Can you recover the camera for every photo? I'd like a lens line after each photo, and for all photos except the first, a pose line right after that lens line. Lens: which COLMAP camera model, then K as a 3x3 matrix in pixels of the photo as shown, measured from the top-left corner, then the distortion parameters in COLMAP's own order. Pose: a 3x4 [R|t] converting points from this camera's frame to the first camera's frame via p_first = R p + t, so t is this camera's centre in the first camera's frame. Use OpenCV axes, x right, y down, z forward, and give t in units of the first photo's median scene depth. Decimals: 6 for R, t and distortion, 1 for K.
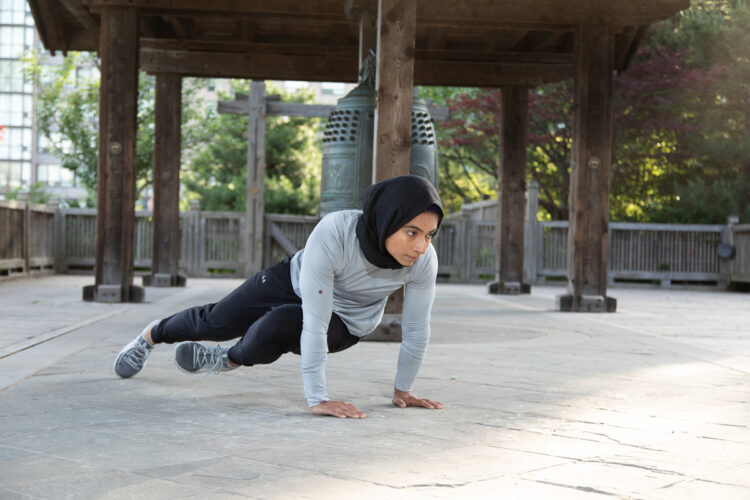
lens RADIAL K [[1253.3, 0, 367.5], [0, 1253.3, 254.0], [0, 0, 1]] dist [0.045489, 0.000000]
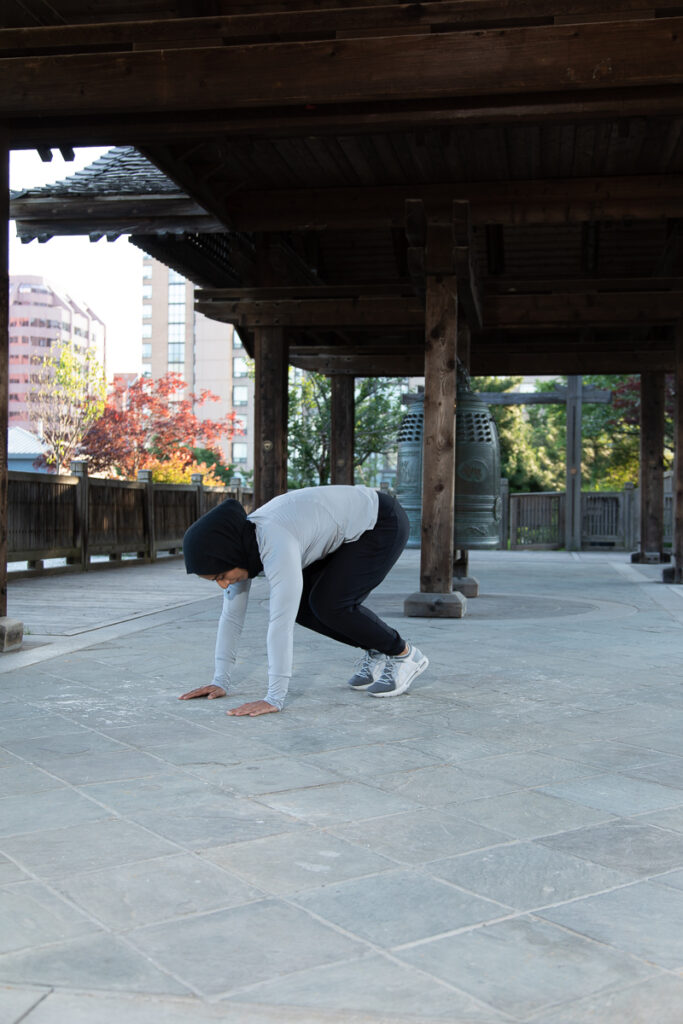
lens RADIAL K [[1115.8, 0, 340.9], [0, 1115.8, 516.0], [0, 0, 1]] dist [0.015797, 0.000000]
pose [[0.972236, -0.015044, -0.233520, 0.109701], [0.014670, 0.999887, -0.003338, -0.013172], [0.233544, -0.000180, 0.972346, -0.007986]]
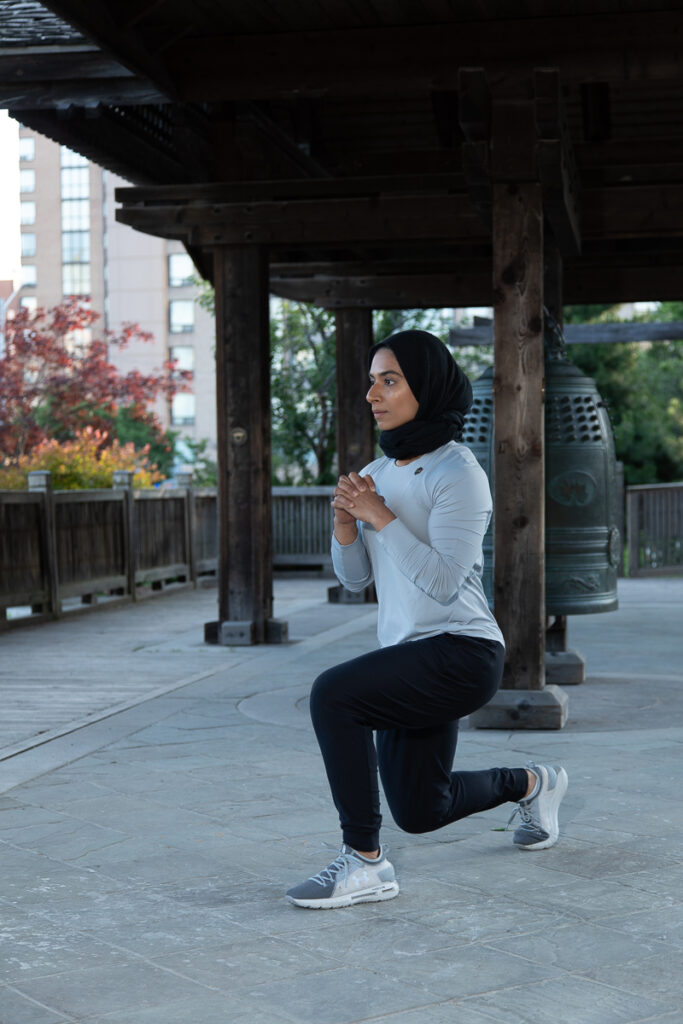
lens RADIAL K [[1808.4, 0, 341.4], [0, 1808.4, 515.7], [0, 0, 1]] dist [0.020022, 0.000000]
pose [[0.970747, -0.035716, -0.237434, 0.107112], [0.037489, 0.999293, 0.002953, -0.037655], [0.237161, -0.011768, 0.971399, -0.019569]]
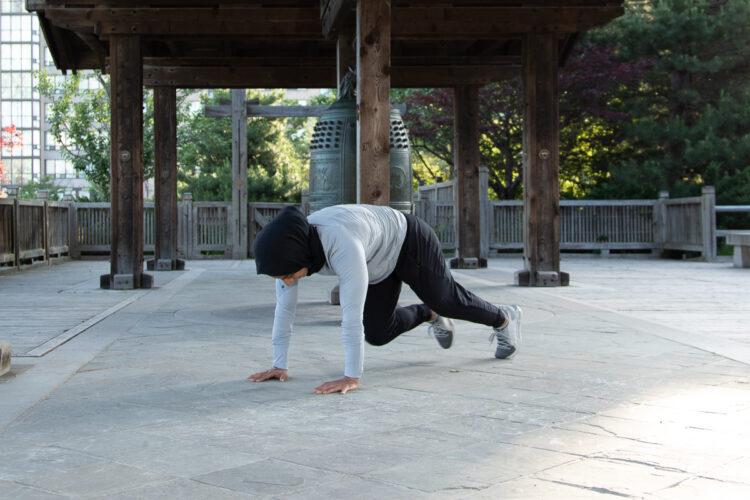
lens RADIAL K [[1091.7, 0, 272.5], [0, 1091.7, 190.4], [0, 0, 1]] dist [0.037981, 0.000000]
pose [[0.998142, -0.032406, -0.051602, -0.013986], [0.030622, 0.998918, -0.035000, -0.012742], [0.052681, 0.033355, 0.998054, 0.003349]]
